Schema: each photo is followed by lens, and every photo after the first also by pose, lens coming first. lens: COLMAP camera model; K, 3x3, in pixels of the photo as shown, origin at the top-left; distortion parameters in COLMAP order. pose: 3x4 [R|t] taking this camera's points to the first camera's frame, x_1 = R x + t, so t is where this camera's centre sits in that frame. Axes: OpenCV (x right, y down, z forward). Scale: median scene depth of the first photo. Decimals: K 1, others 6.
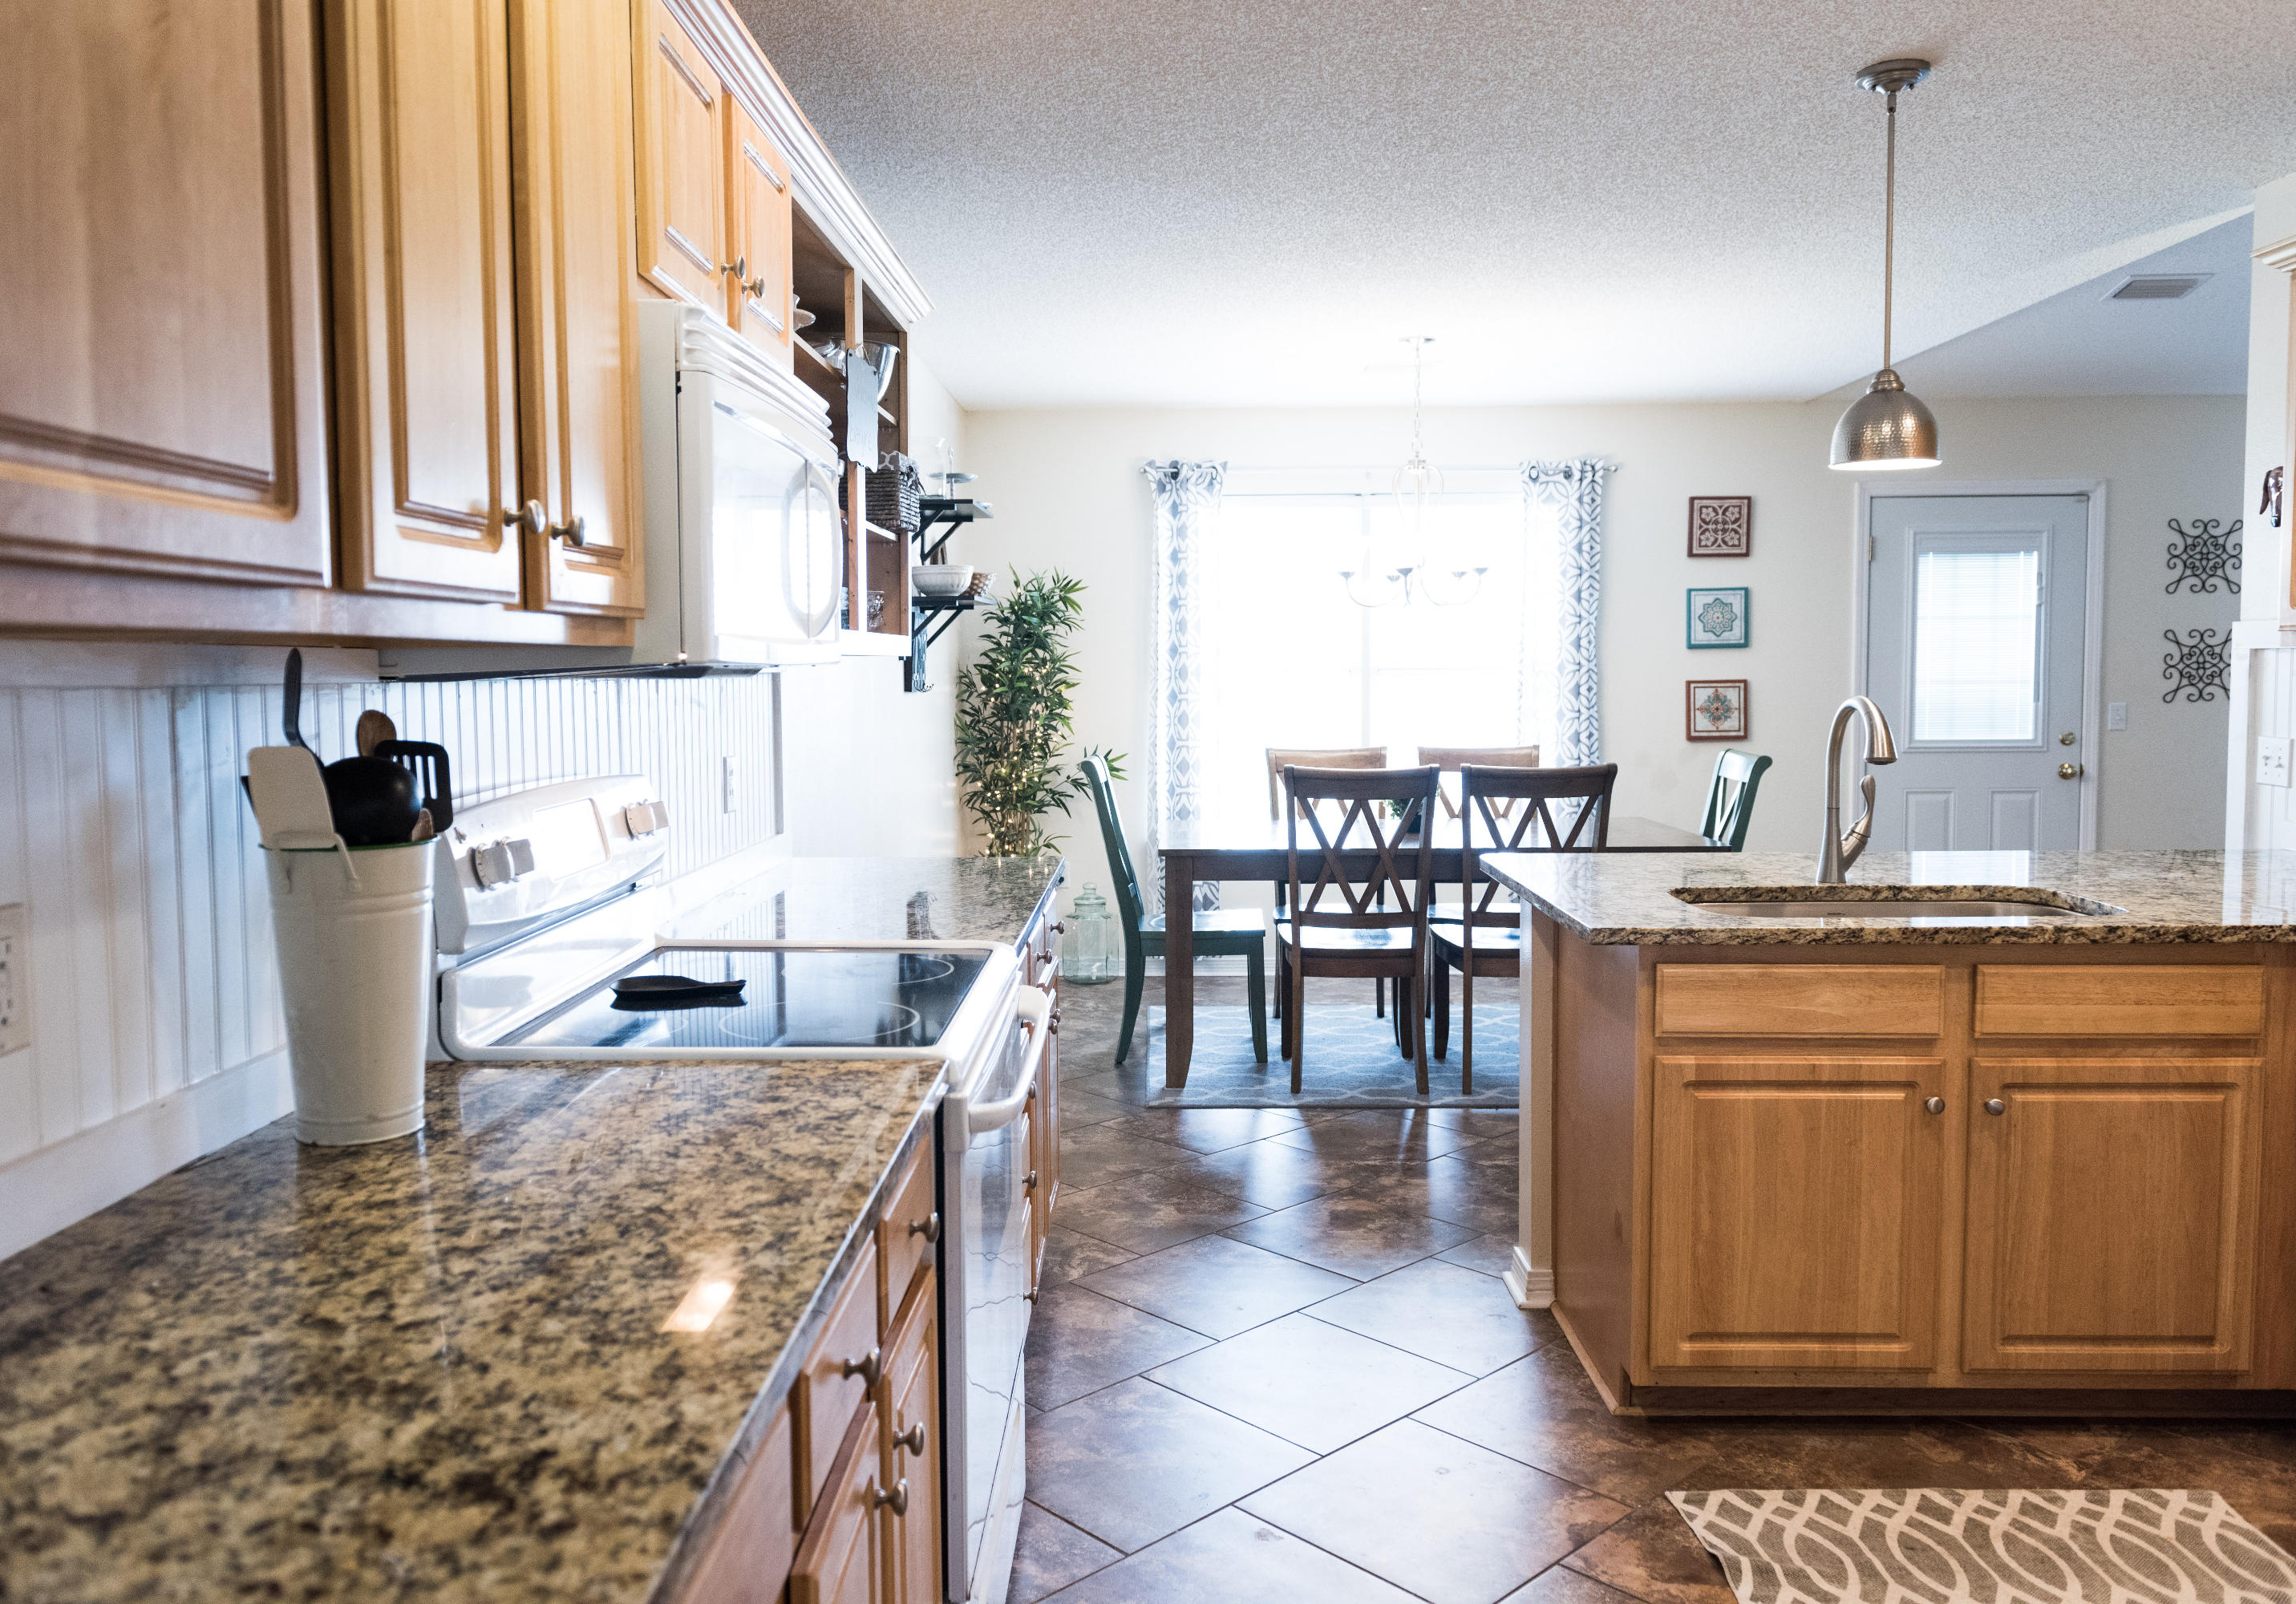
lens RADIAL K [[1712.6, 0, 1147.8], [0, 1712.6, 789.9], [0, 0, 1]] dist [-0.005519, -0.005324]
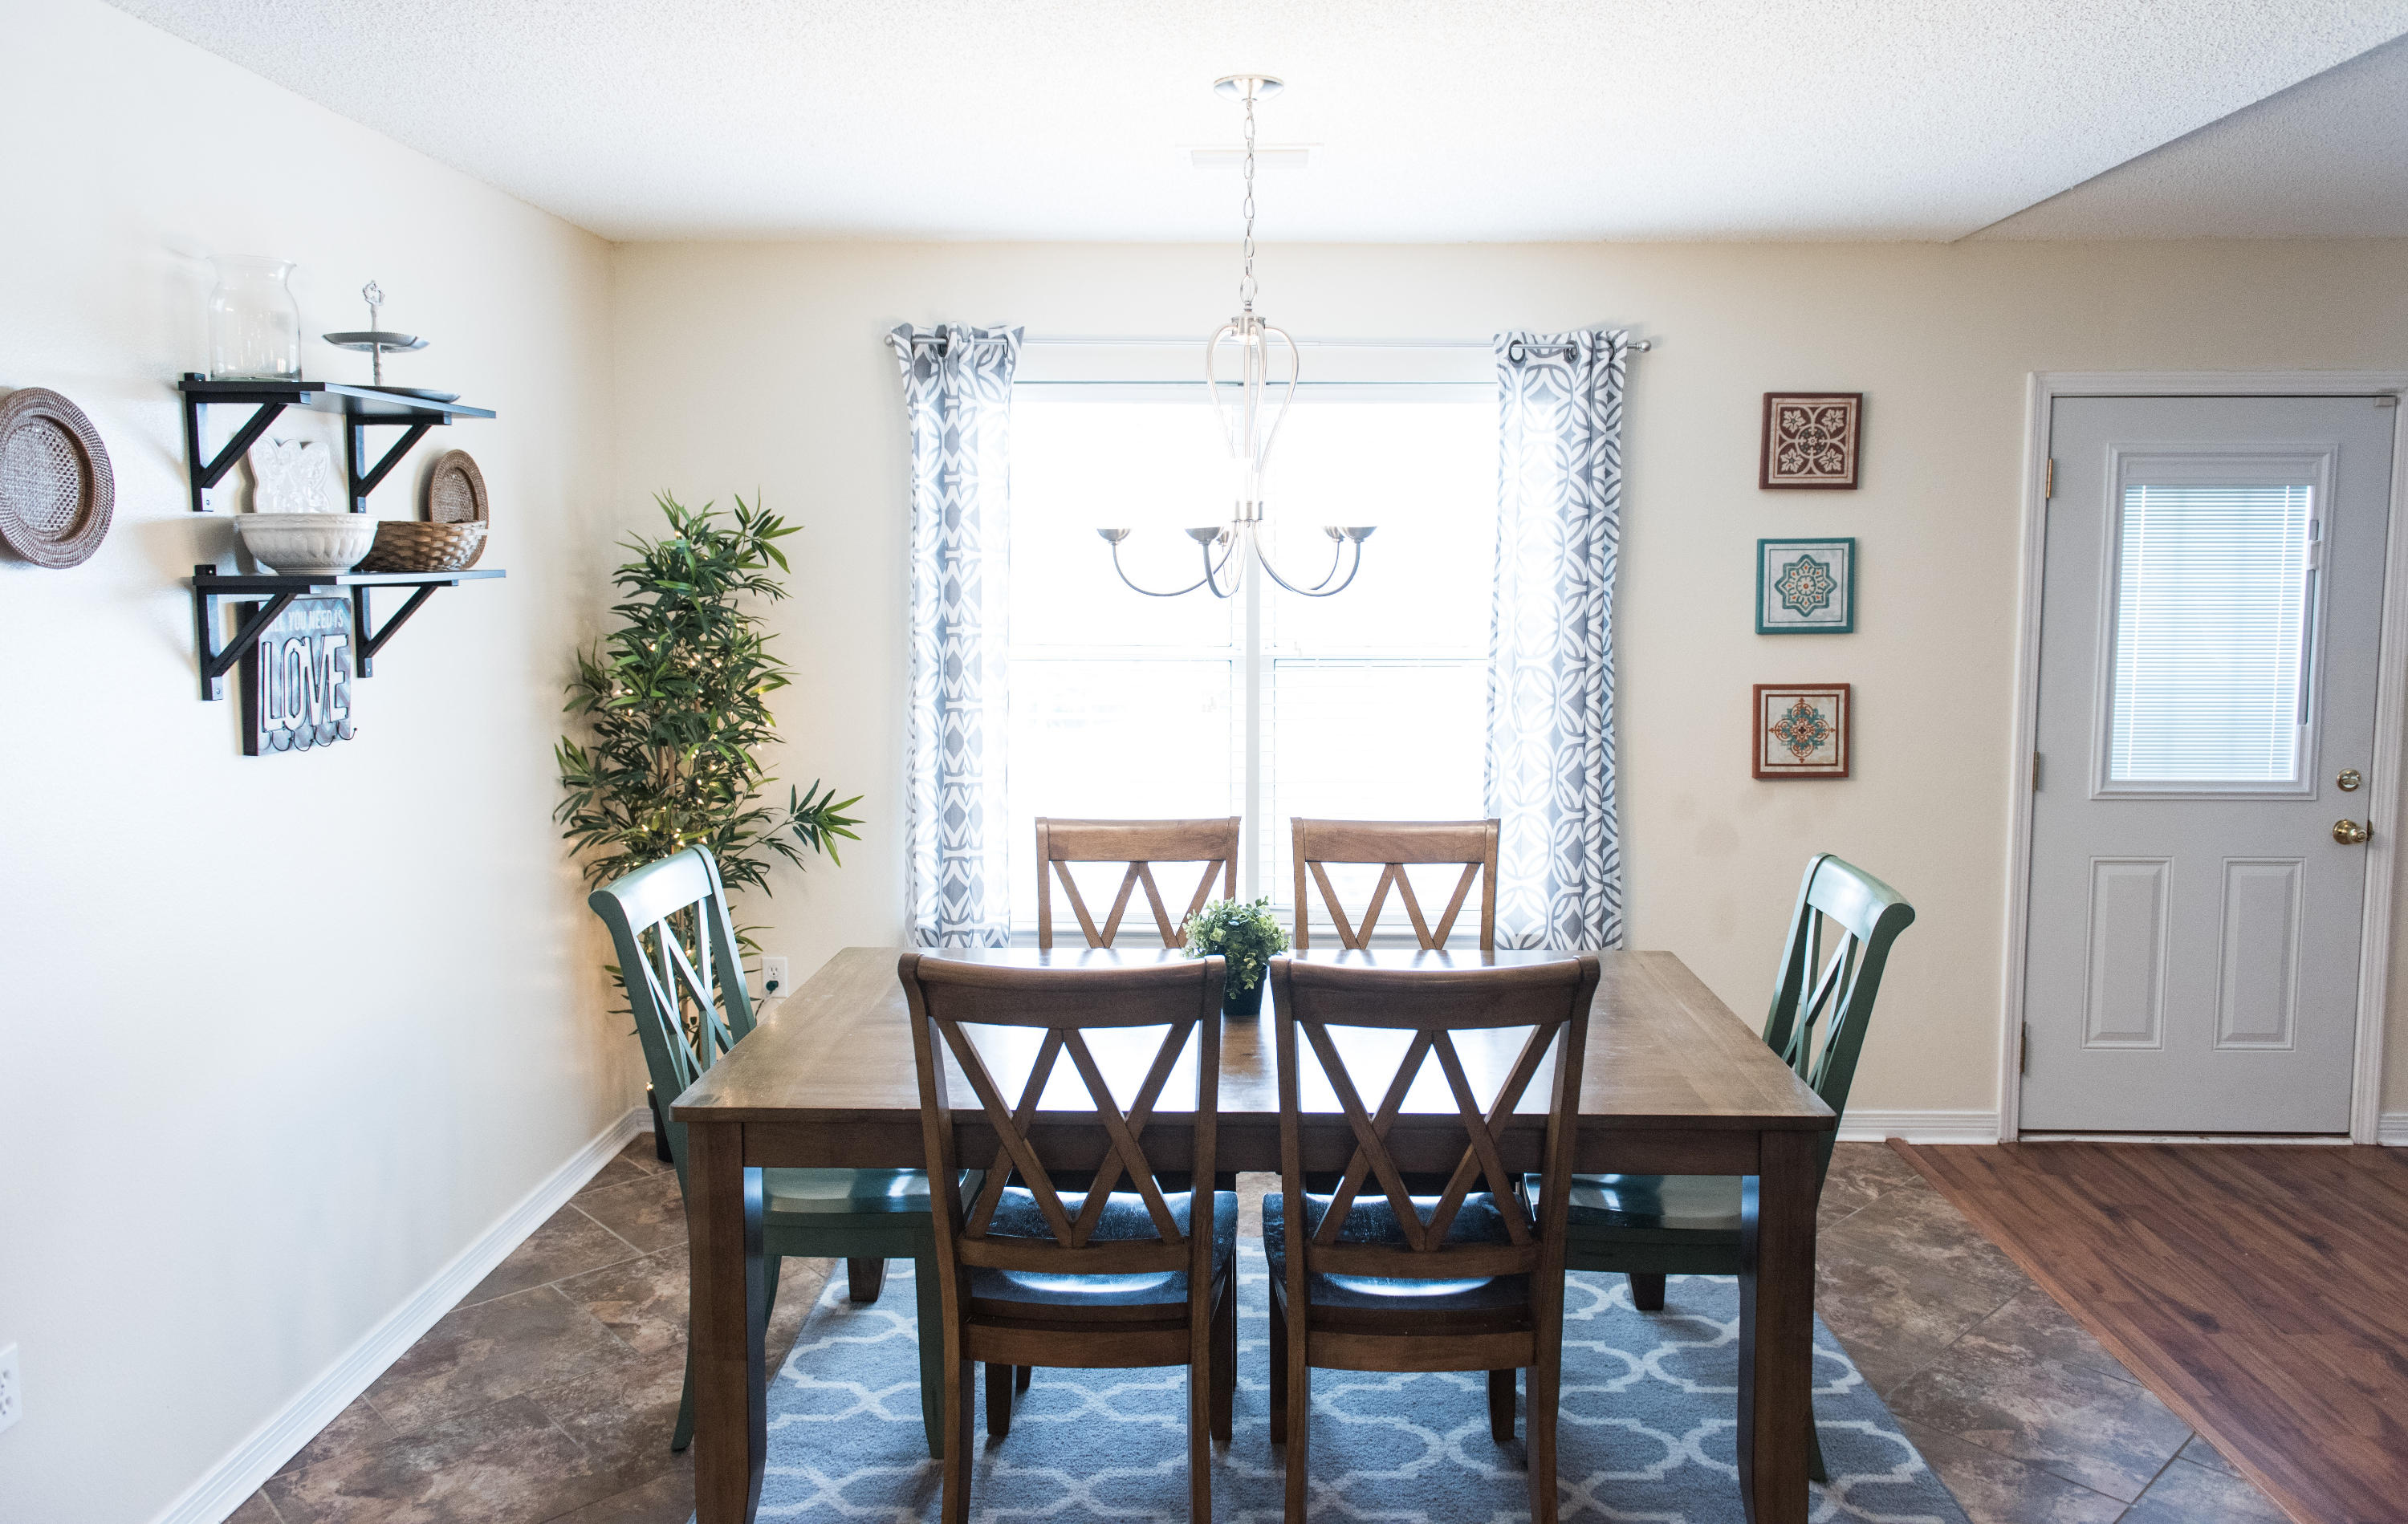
lens RADIAL K [[1888.1, 0, 1197.7], [0, 1888.1, 768.4], [0, 0, 1]] dist [-0.000942, 0.008648]
pose [[0.999816, 0.008347, 0.017269, 0.097534], [-0.008861, 0.999513, 0.029928, -0.052493], [-0.017011, -0.030075, 0.999403, 0.306708]]
